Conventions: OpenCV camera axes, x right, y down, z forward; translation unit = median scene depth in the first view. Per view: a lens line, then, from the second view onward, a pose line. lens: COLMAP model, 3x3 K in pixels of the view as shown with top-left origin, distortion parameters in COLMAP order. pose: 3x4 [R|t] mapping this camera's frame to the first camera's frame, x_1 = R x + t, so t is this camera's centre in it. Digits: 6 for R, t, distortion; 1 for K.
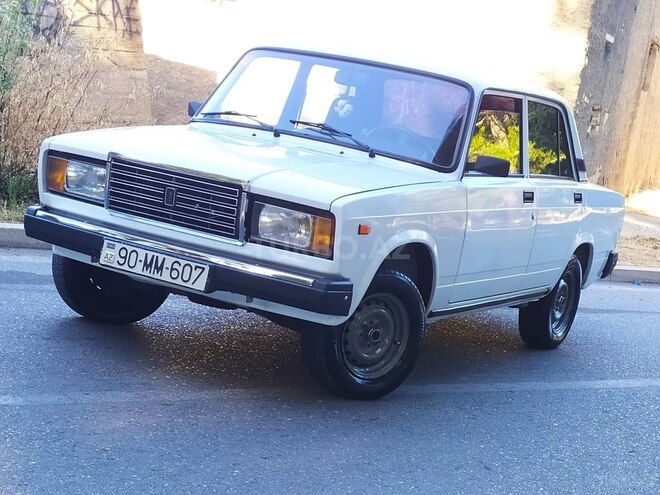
lens RADIAL K [[1438.6, 0, 330.0], [0, 1438.6, 247.5], [0, 0, 1]] dist [0.038522, 0.032831]
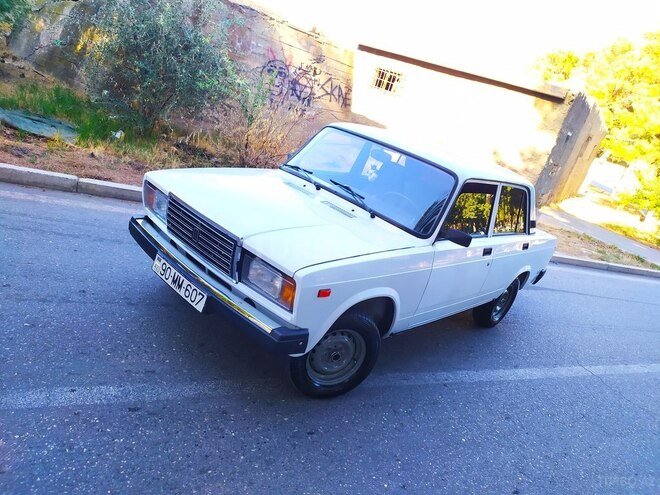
lens RADIAL K [[486.2, 0, 330.0], [0, 486.2, 247.5], [0, 0, 1]] dist [0.061995, 0.001196]
pose [[0.960827, 0.188187, -0.203461, 0.100995], [-0.158841, 0.975508, 0.152164, -0.109879], [0.227113, -0.113885, 0.967186, 0.572576]]
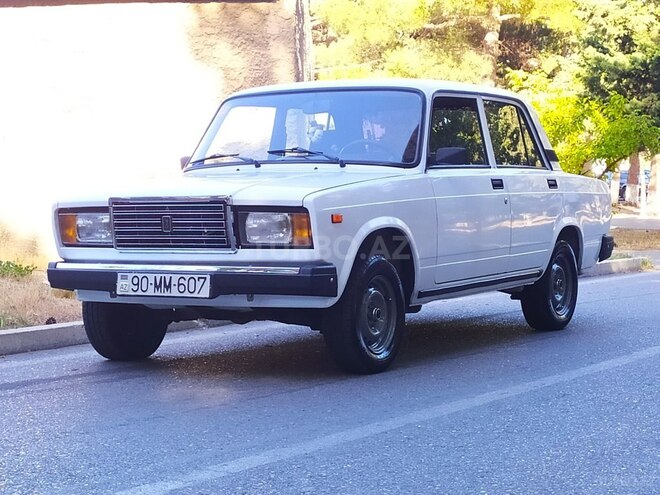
lens RADIAL K [[1571.7, 0, 330.0], [0, 1571.7, 247.5], [0, 0, 1]] dist [0.041123, -0.003779]
pose [[0.982551, -0.182906, -0.033758, 0.053731], [0.179564, 0.980138, -0.084183, 0.108760], [0.048485, 0.076653, 0.995878, -0.231196]]
